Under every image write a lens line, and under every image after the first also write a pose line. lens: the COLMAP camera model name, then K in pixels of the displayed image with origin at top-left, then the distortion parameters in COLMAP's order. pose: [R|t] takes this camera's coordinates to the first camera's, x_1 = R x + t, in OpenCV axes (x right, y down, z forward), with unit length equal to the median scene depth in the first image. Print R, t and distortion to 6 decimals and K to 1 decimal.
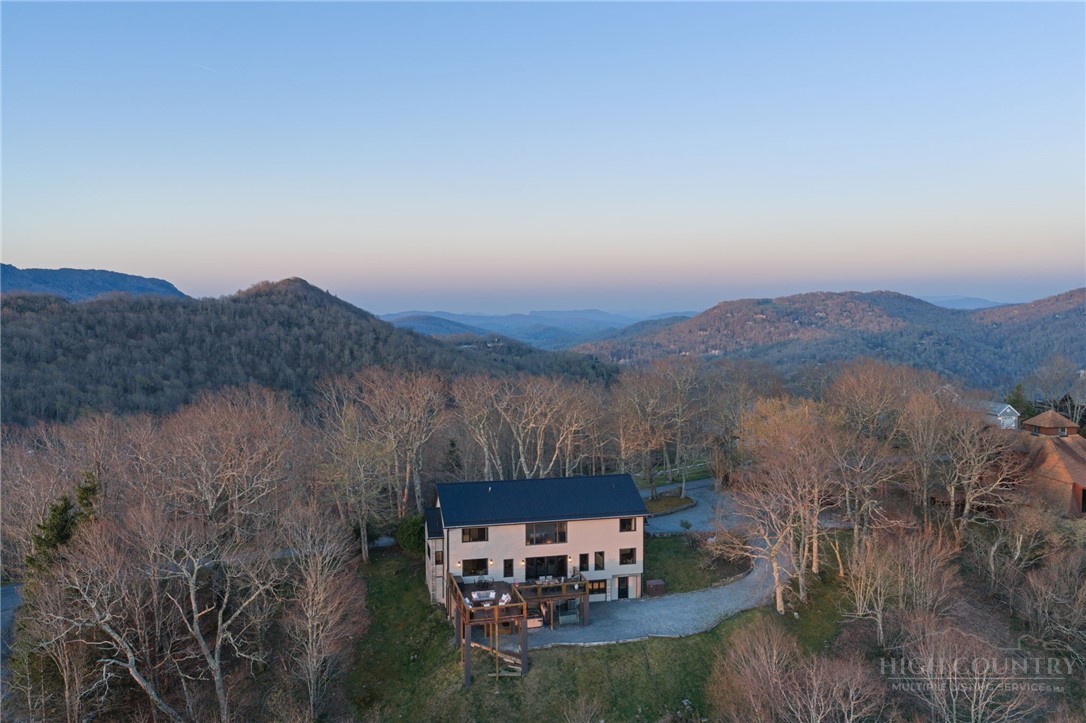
lens RADIAL K [[900.9, 0, 543.0], [0, 900.9, 361.5], [0, 0, 1]] dist [-0.002188, -0.001264]
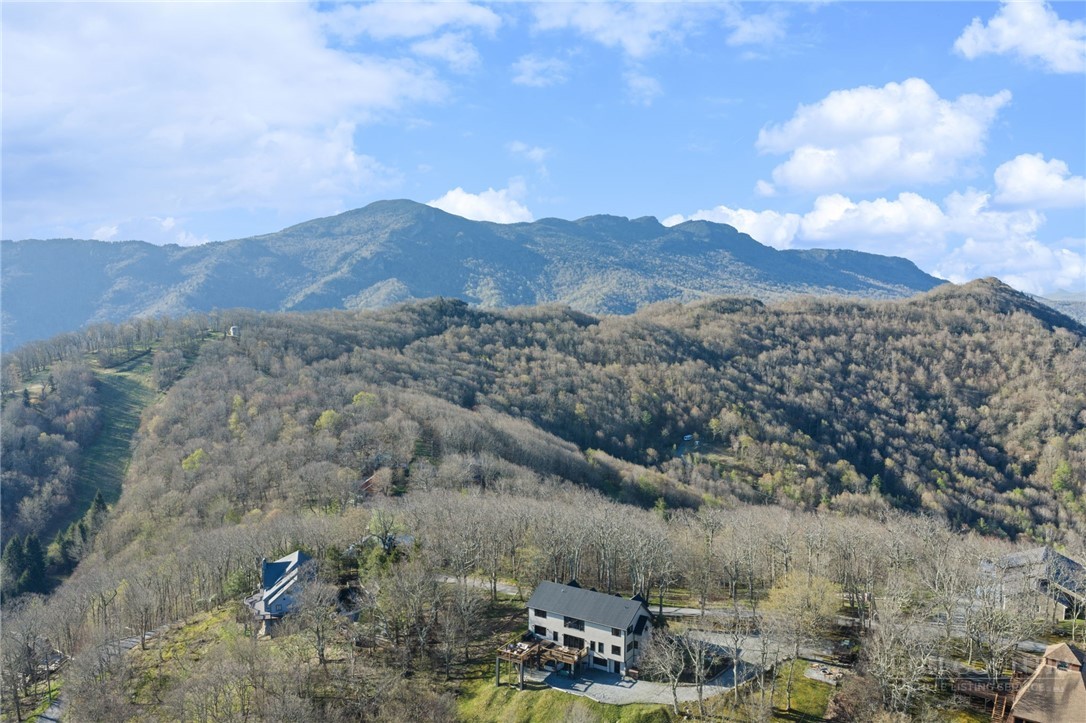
lens RADIAL K [[900.9, 0, 543.0], [0, 900.9, 361.5], [0, 0, 1]] dist [-0.002188, -0.001264]
pose [[0.698369, 0.079561, -0.711302, 0.121759], [-0.054988, 0.996829, 0.057510, -0.044158], [0.713622, -0.001050, 0.700530, -0.032462]]
